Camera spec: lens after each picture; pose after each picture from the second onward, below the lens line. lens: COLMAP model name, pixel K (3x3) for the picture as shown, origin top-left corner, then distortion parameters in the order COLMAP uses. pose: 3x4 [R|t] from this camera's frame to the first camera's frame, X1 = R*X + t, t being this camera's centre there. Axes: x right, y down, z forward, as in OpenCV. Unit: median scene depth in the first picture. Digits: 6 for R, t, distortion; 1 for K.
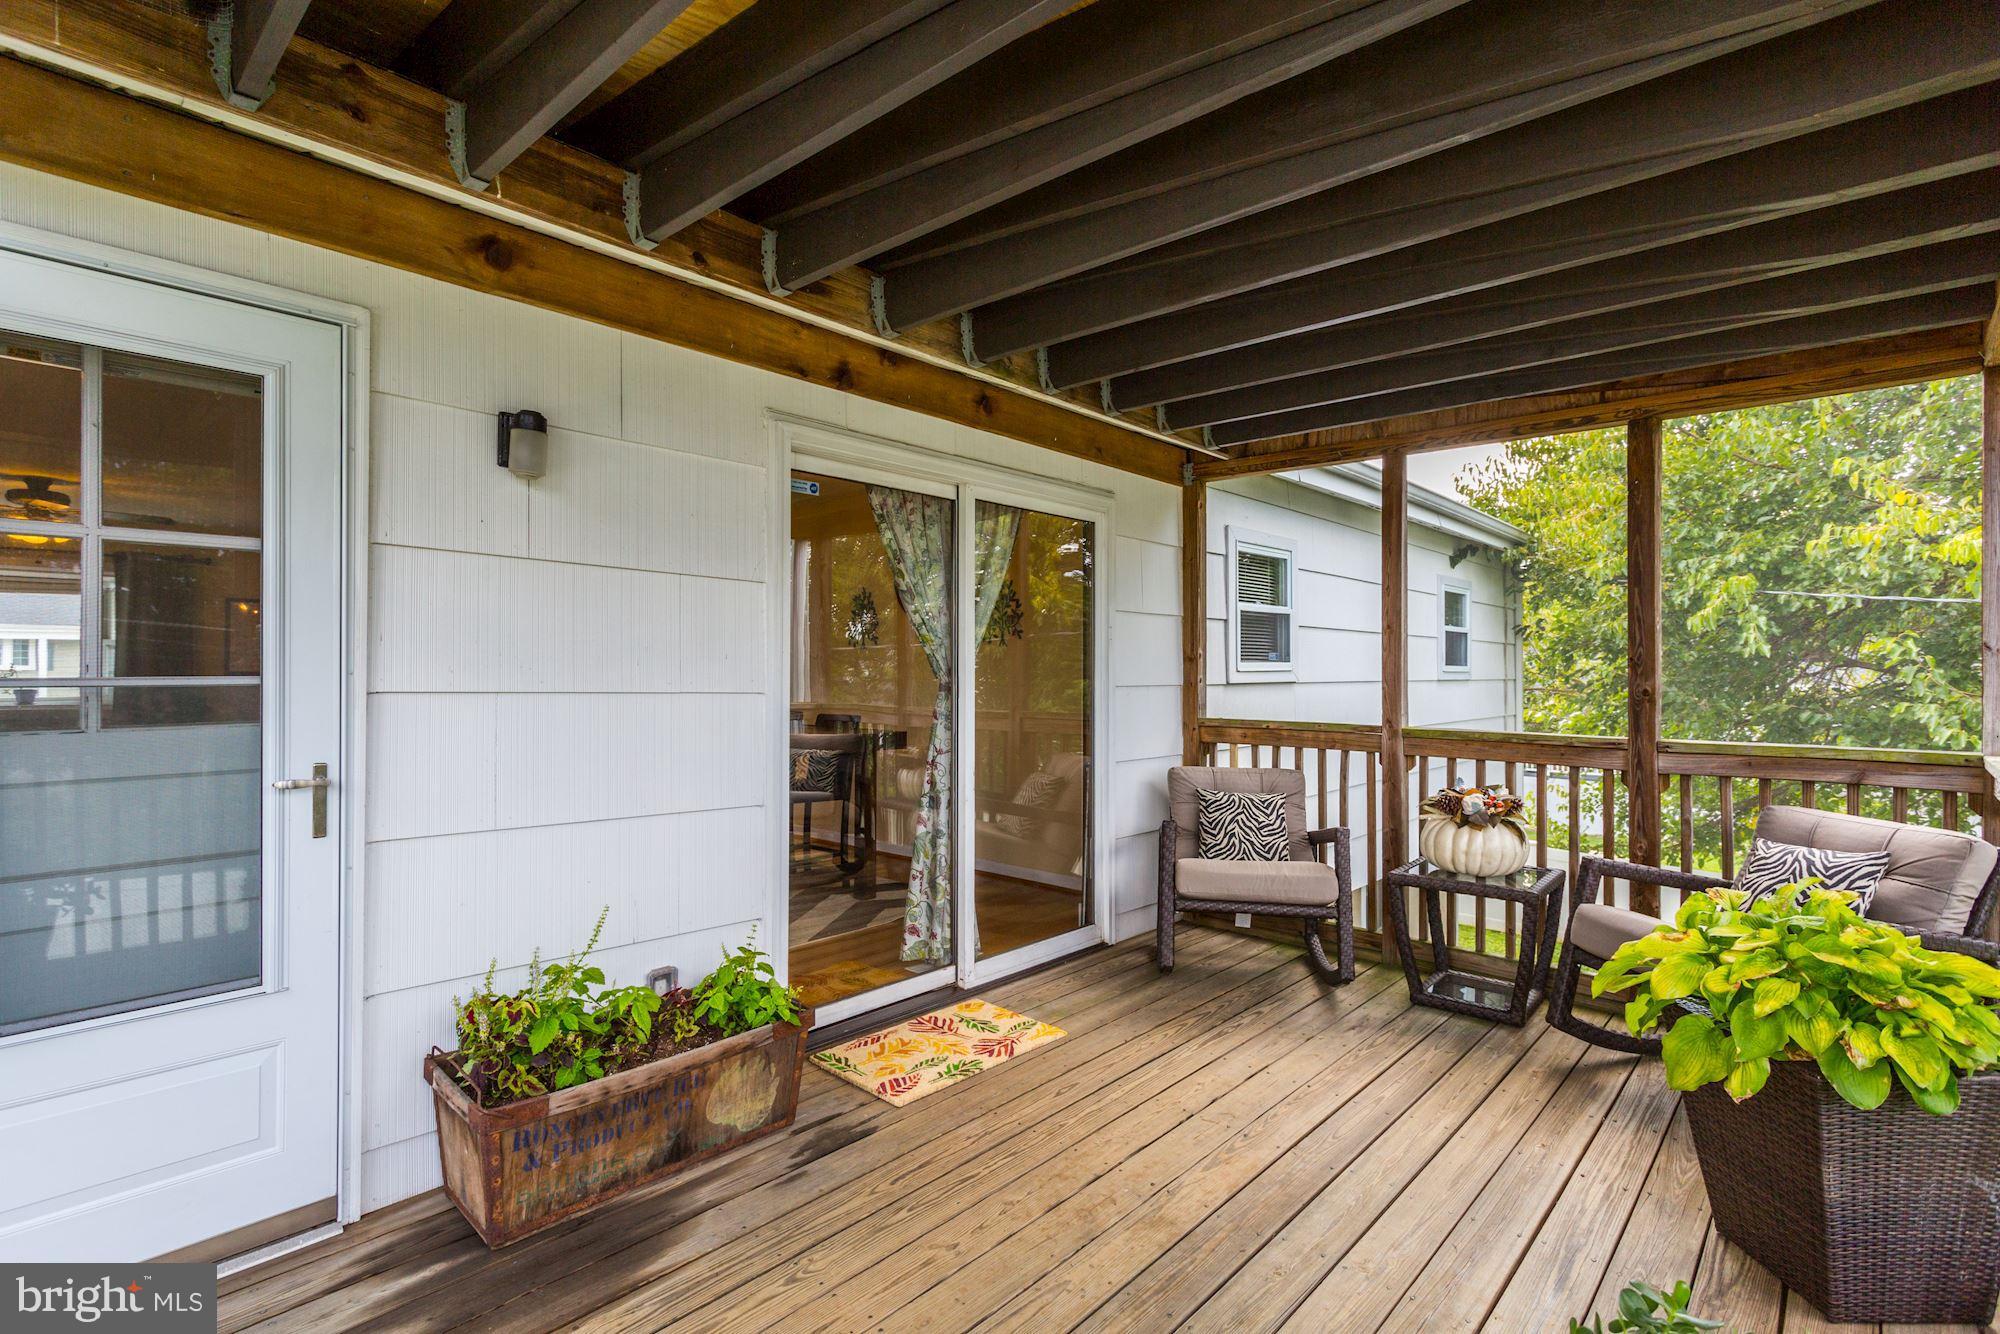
lens RADIAL K [[979.2, 0, 1004.2], [0, 979.2, 663.8], [0, 0, 1]] dist [-0.059870, 0.028416]
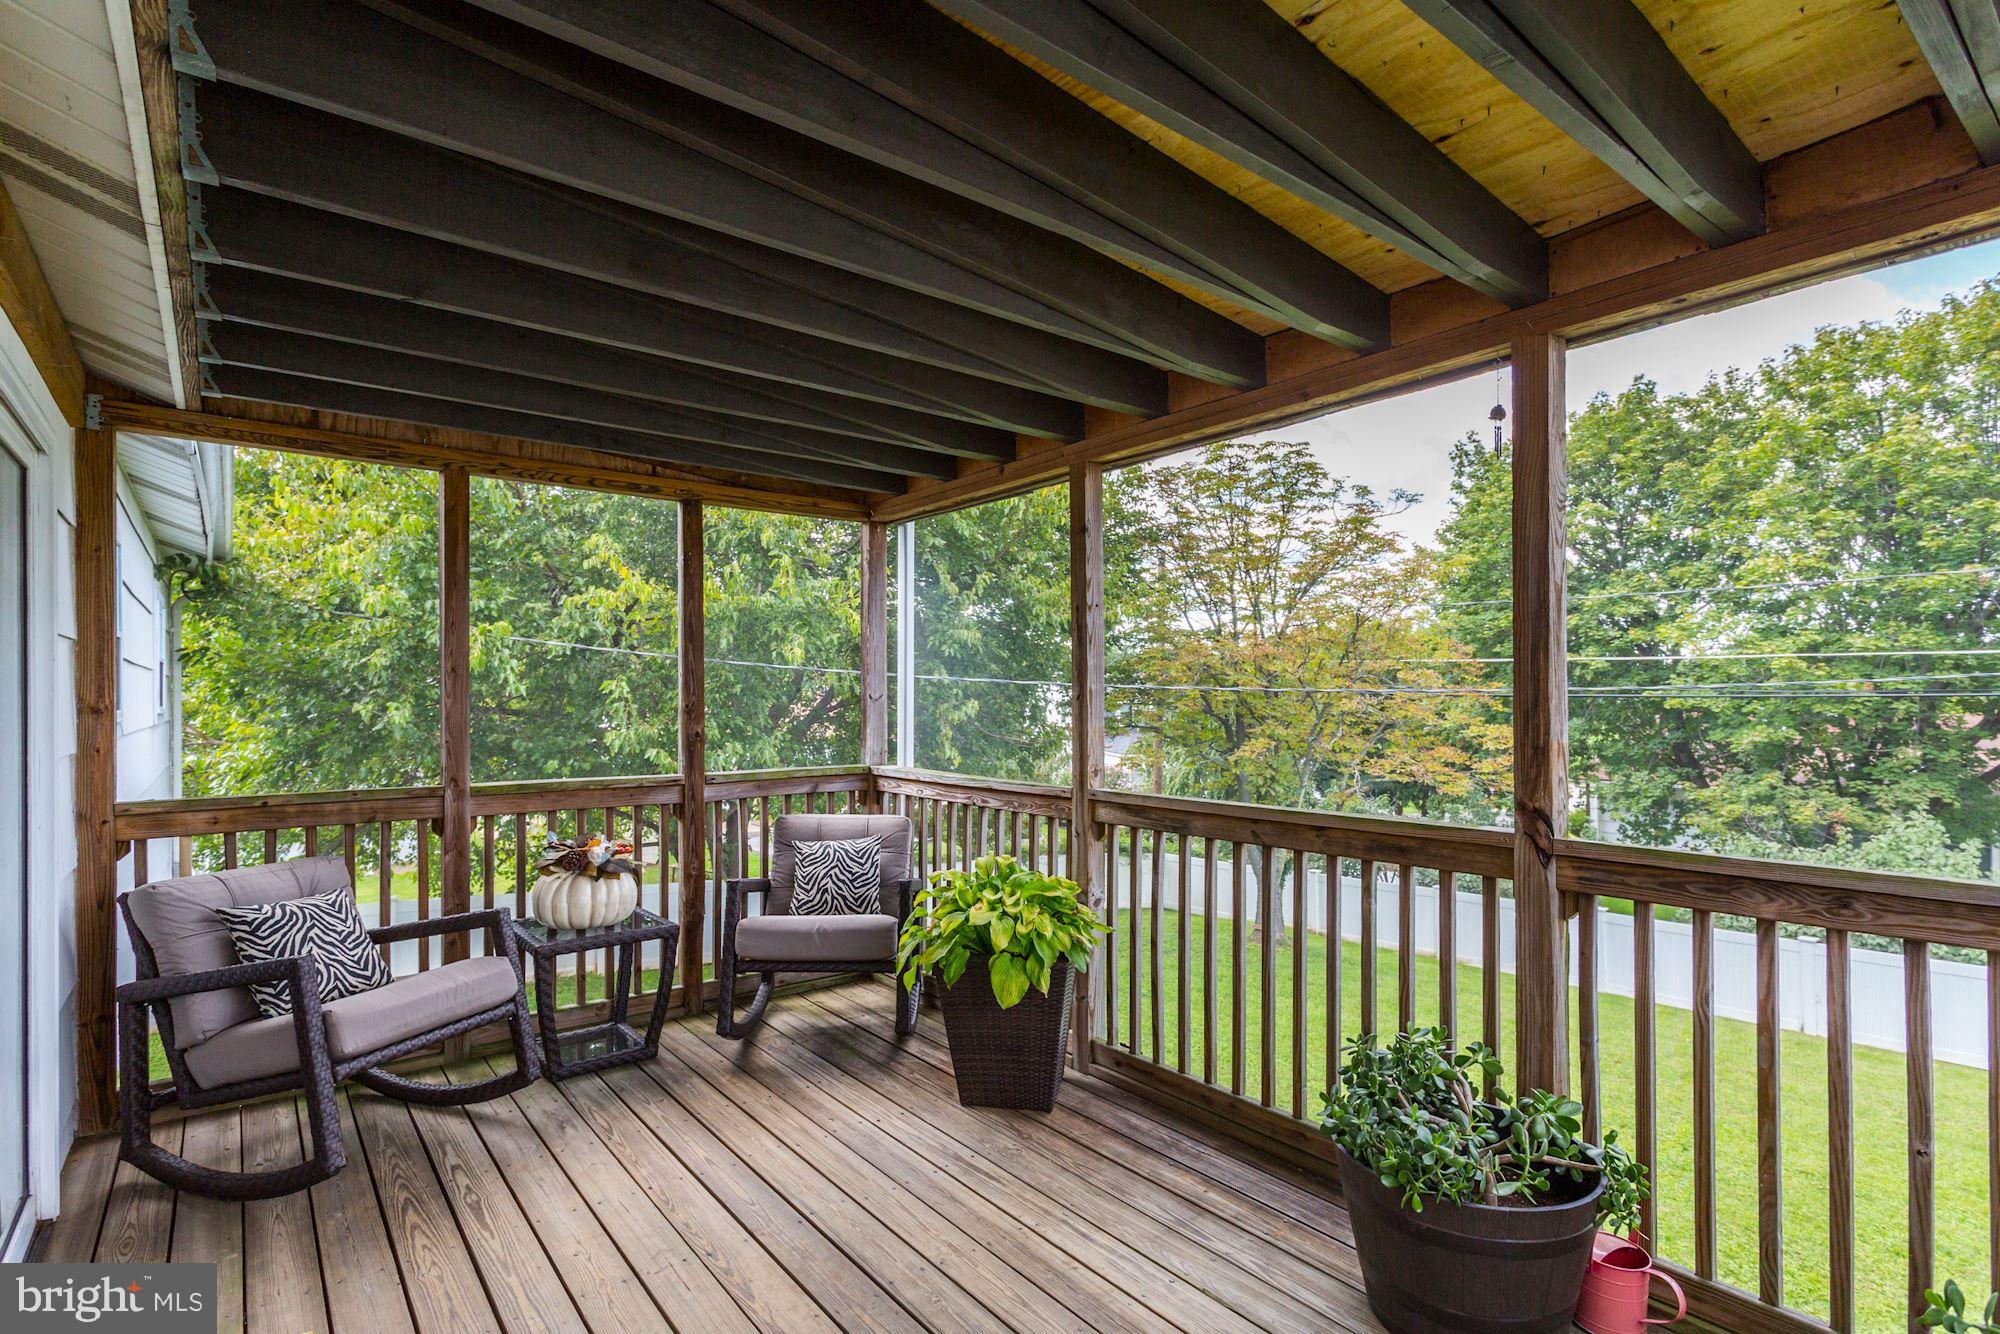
lens RADIAL K [[979.2, 0, 1004.4], [0, 979.2, 671.1], [0, 0, 1]] dist [-0.059870, 0.028416]
pose [[0.123802, 0.016263, 0.992174, -0.458927], [0.001279, 0.999862, -0.016548, -0.026572], [-0.992306, 0.003317, 0.123764, 0.472524]]
